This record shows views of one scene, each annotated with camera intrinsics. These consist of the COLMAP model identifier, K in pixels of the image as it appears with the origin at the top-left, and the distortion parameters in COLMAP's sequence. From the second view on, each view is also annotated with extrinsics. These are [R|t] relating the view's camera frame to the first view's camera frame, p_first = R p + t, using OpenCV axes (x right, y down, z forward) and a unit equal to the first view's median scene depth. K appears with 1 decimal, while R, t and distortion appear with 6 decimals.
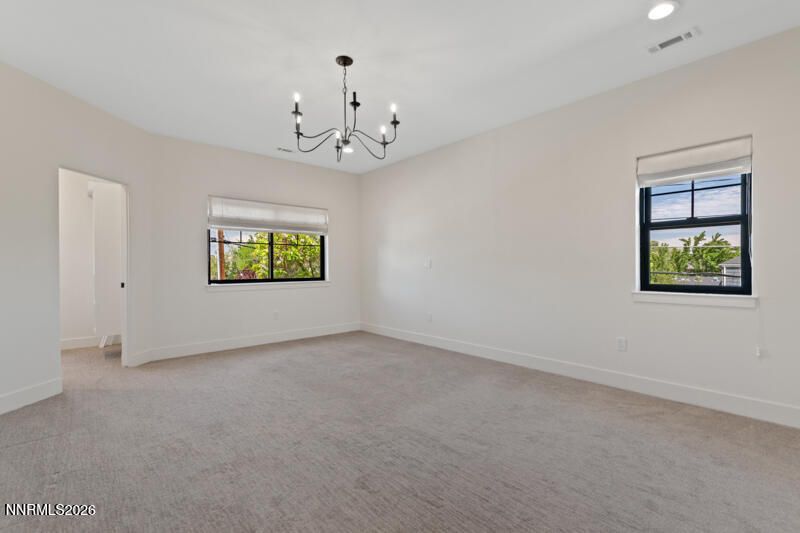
lens RADIAL K [[347.8, 0, 402.4], [0, 347.8, 266.5], [0, 0, 1]] dist [0.008971, -0.002158]
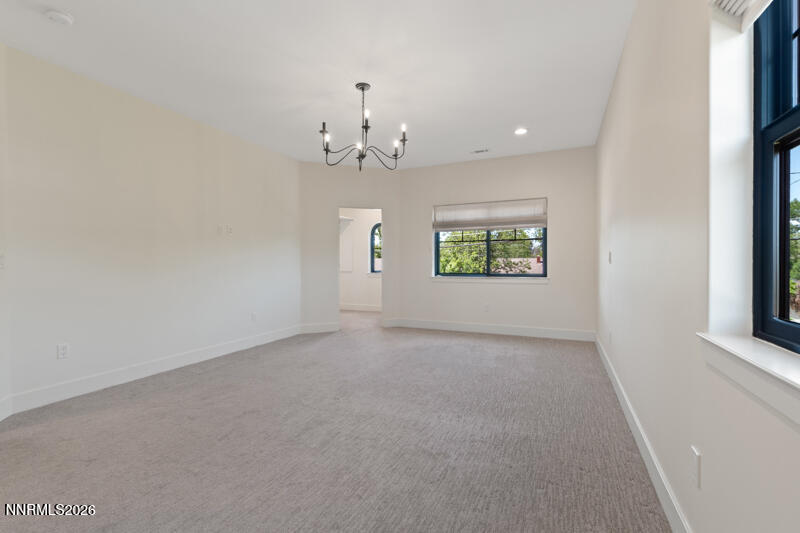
lens RADIAL K [[347.8, 0, 402.4], [0, 347.8, 264.0], [0, 0, 1]] dist [0.008971, -0.002158]
pose [[0.438506, 0.005449, -0.898712, 0.475965], [-0.005464, 0.999979, 0.003397, 0.004544], [0.898712, 0.003421, 0.438526, 0.312604]]
